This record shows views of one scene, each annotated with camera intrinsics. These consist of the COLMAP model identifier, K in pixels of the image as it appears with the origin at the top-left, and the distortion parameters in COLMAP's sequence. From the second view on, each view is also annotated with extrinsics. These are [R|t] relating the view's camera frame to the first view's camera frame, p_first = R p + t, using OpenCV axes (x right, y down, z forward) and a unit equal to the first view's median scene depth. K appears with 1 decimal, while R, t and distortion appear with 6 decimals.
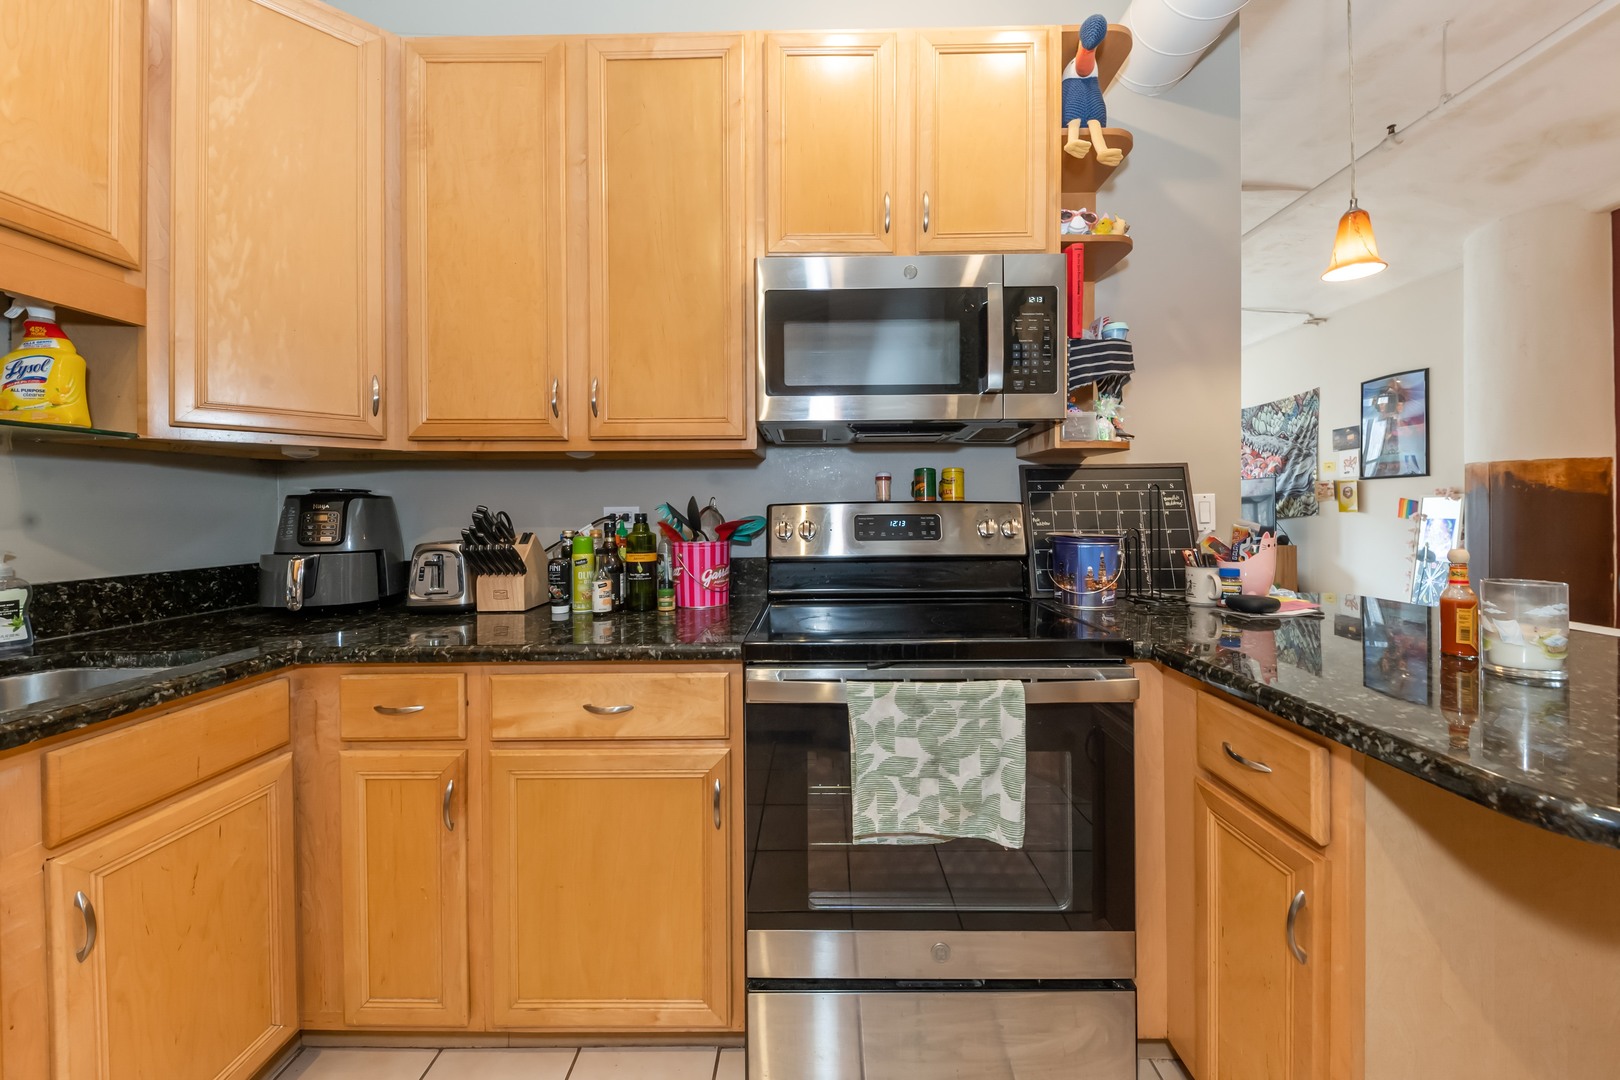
lens RADIAL K [[571.3, 0, 828.9], [0, 571.3, 516.4], [0, 0, 1]] dist [0.012410, -0.004098]
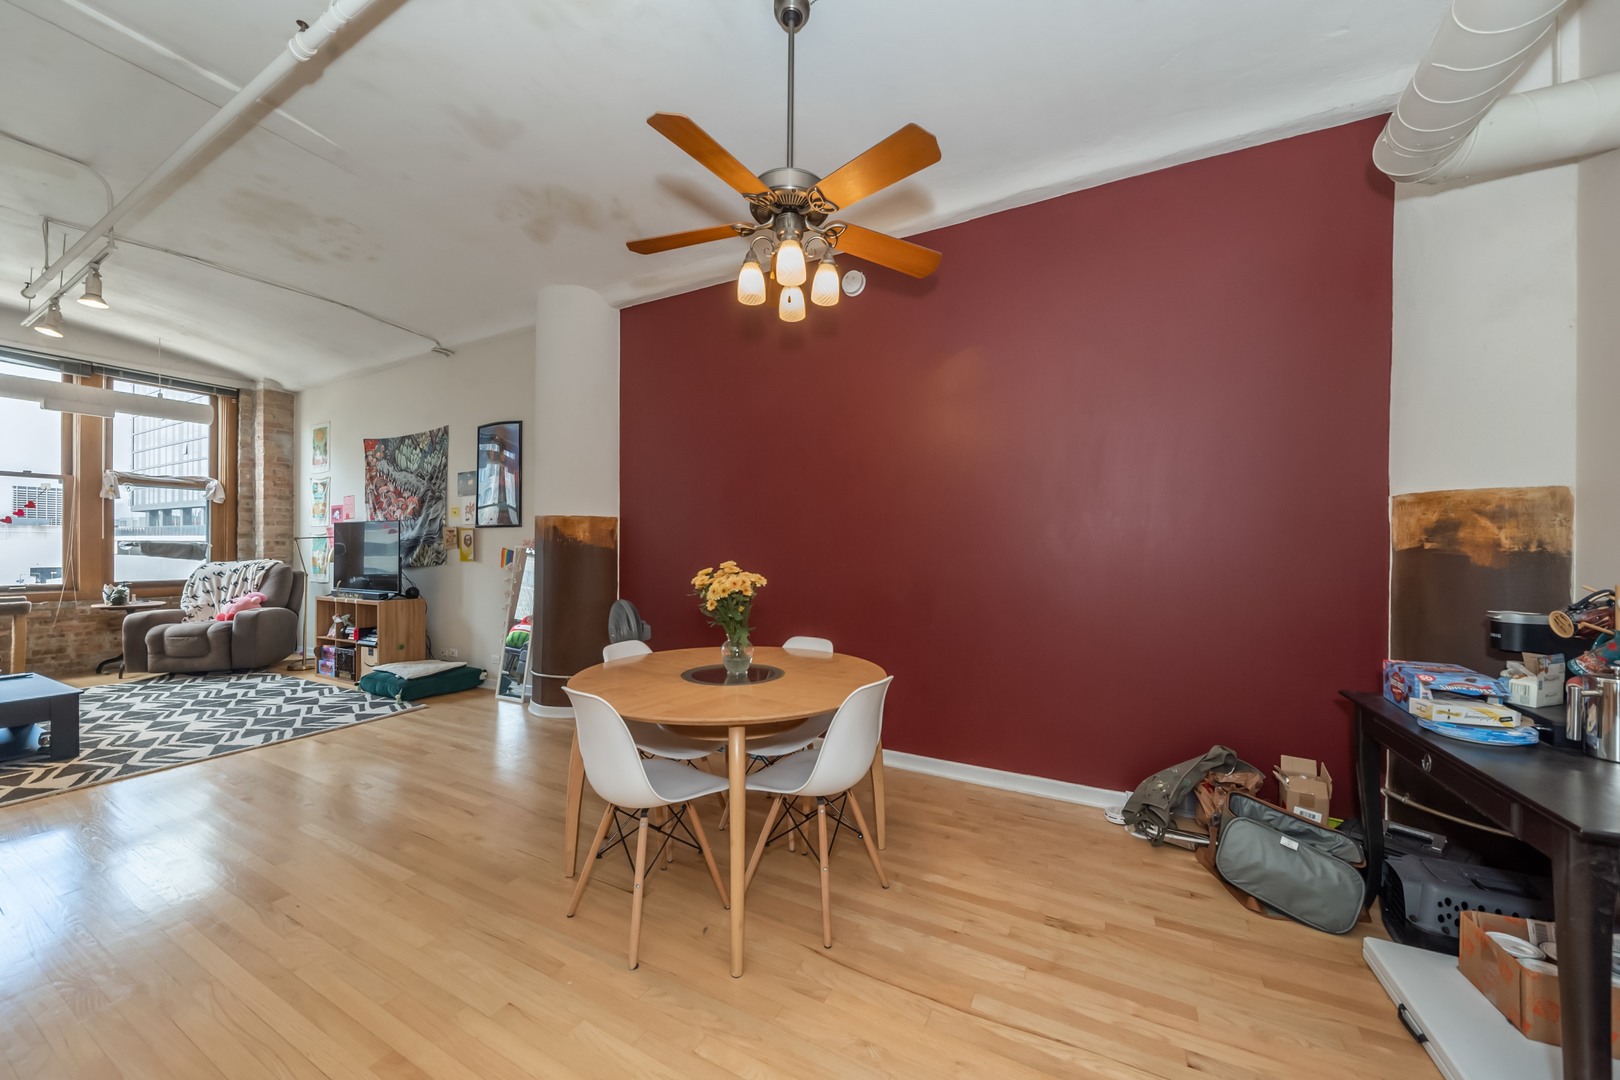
lens RADIAL K [[571.3, 0, 795.4], [0, 571.3, 542.1], [0, 0, 1]] dist [0.012410, -0.004098]
pose [[0.488041, 0.019569, 0.872601, 0.340935], [0.002980, 0.999705, -0.024086, -0.014744], [-0.872816, 0.014355, 0.487839, 0.075001]]
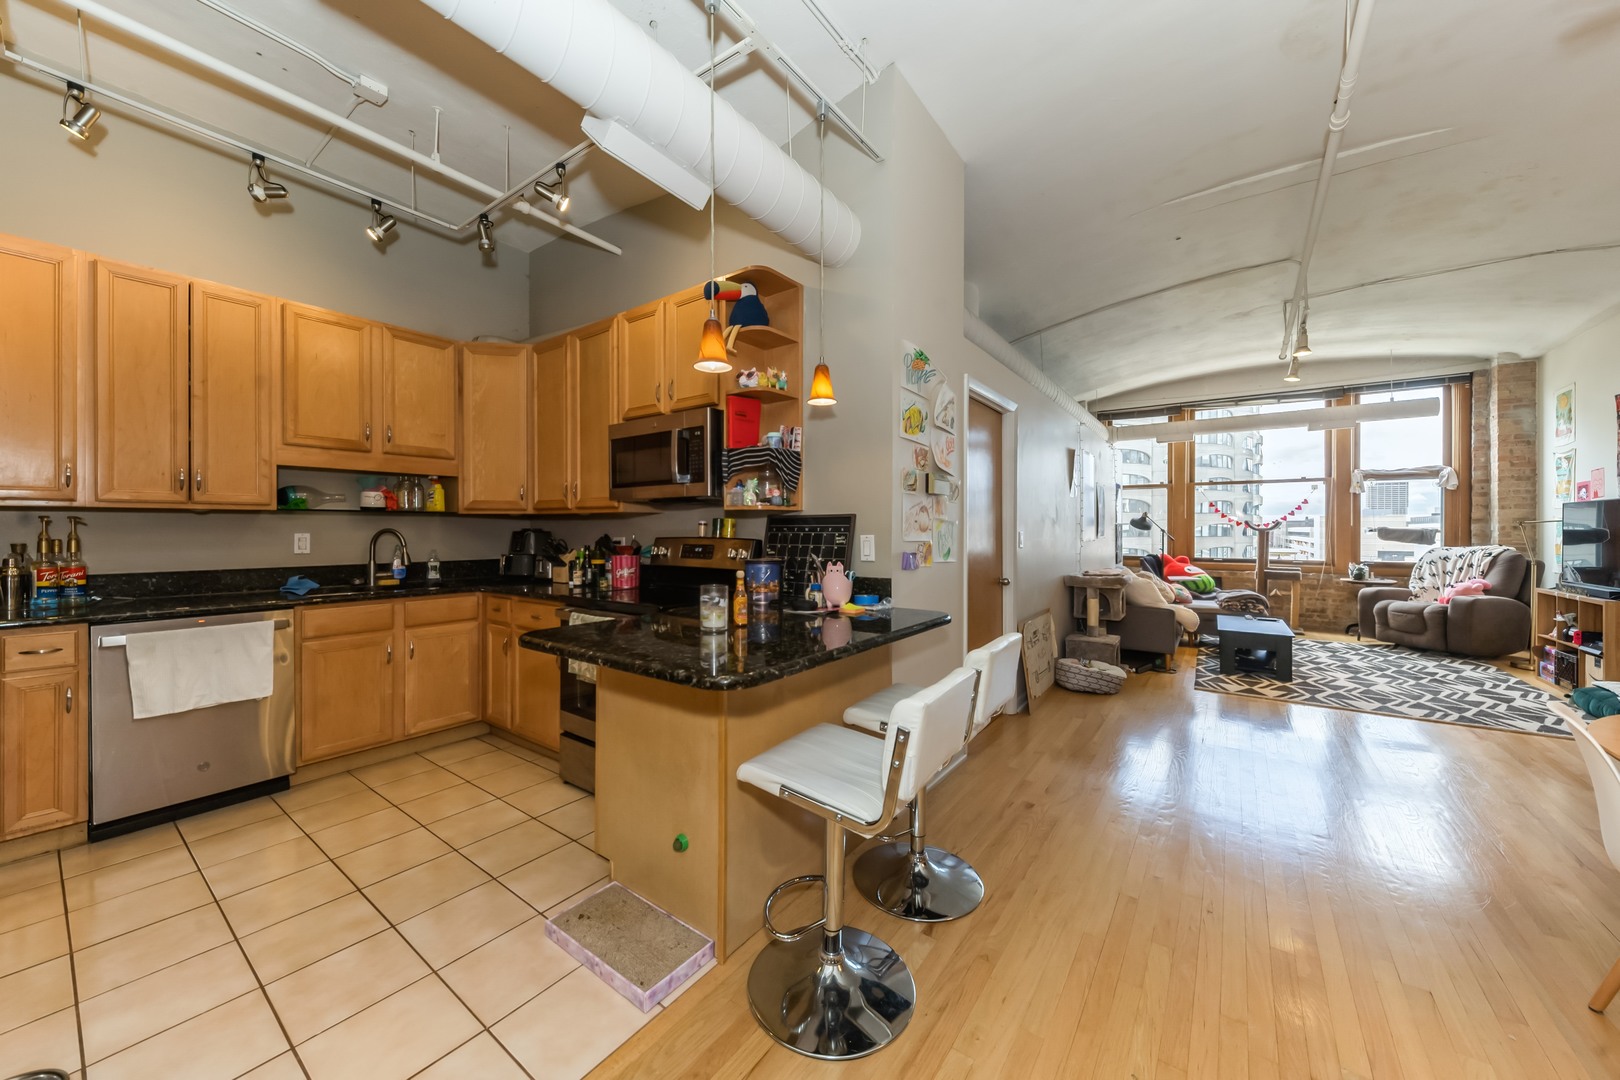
lens RADIAL K [[571.3, 0, 830.0], [0, 571.3, 532.3], [0, 0, 1]] dist [0.012410, -0.004098]
pose [[0.807927, 0.013599, -0.589125, 0.453089], [-0.017008, 0.999855, -0.000245, -0.014869], [0.589037, 0.010218, 0.808042, -0.059483]]
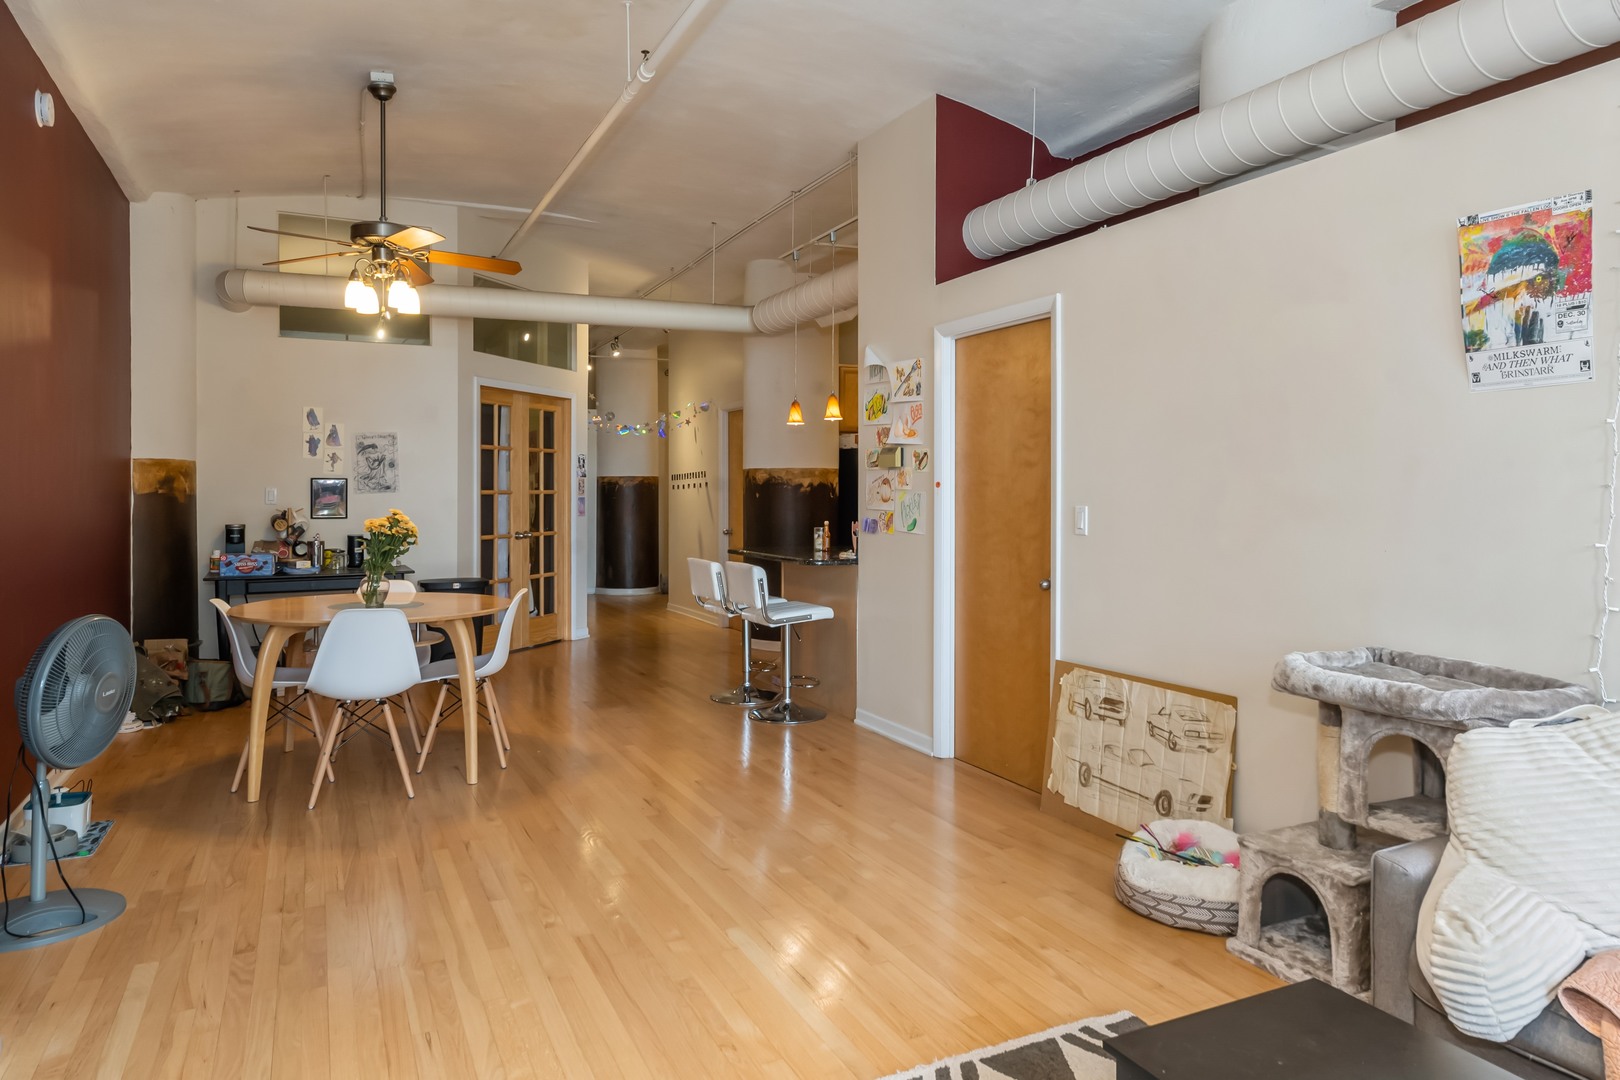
lens RADIAL K [[1087.8, 0, 854.7], [0, 1087.8, 497.1], [0, 0, 1]] dist [0.010457, 0.010024]
pose [[-0.902622, 0.006150, -0.430391, 0.680741], [-0.003719, 0.999749, 0.022086, -0.040900], [0.430419, 0.021536, -0.902372, 1.189346]]
